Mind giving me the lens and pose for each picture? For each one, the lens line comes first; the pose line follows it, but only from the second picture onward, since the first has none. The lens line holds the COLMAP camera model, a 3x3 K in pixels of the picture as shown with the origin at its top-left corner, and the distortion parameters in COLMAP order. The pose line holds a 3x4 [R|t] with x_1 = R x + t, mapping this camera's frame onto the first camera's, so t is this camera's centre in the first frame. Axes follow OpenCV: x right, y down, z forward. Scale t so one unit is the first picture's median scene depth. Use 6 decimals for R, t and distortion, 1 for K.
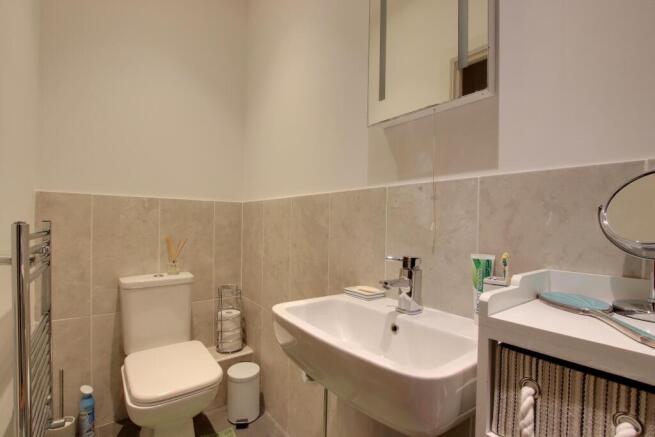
lens RADIAL K [[323.1, 0, 327.5], [0, 323.1, 218.5], [0, 0, 1]] dist [-0.000487, -0.000006]
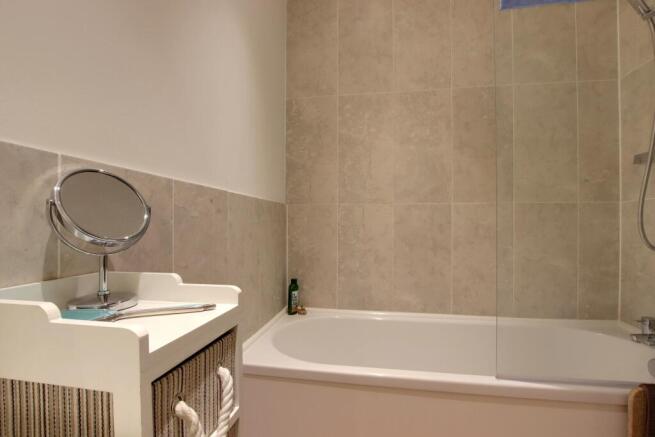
lens RADIAL K [[323.1, 0, 327.5], [0, 323.1, 218.5], [0, 0, 1]] dist [-0.000487, -0.000006]
pose [[-0.643590, -0.001226, 0.765370, -0.269396], [-0.004845, 0.999985, -0.002472, 0.008493], [-0.765355, -0.005299, -0.643586, 1.046129]]
